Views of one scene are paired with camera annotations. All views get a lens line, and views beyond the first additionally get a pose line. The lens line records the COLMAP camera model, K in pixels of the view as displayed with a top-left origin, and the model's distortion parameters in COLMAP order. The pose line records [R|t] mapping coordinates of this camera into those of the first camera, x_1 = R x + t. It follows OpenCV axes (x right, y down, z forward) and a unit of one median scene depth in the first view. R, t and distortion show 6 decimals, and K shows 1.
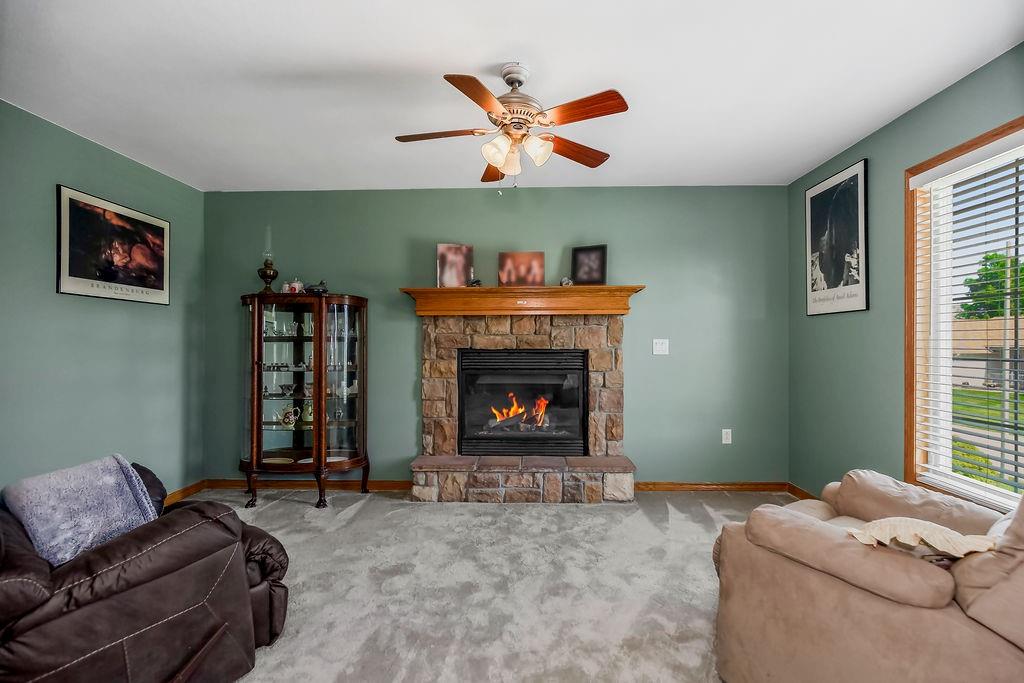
lens RADIAL K [[469.3, 0, 516.5], [0, 469.3, 344.9], [0, 0, 1]] dist [-0.001941, 0.000110]
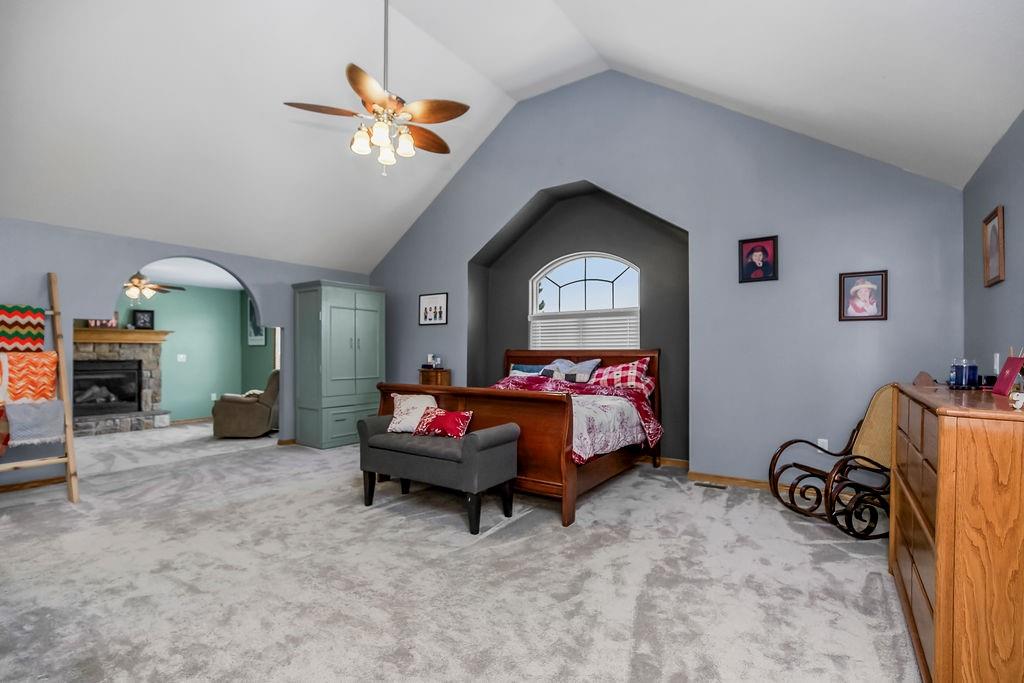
lens RADIAL K [[469.3, 0, 516.5], [0, 469.3, 344.9], [0, 0, 1]] dist [-0.001941, 0.000110]
pose [[0.538415, 0.013922, 0.842565, -0.702132], [0.003401, 0.999819, -0.018694, -0.010955], [-0.842673, 0.012930, 0.538271, -1.508887]]
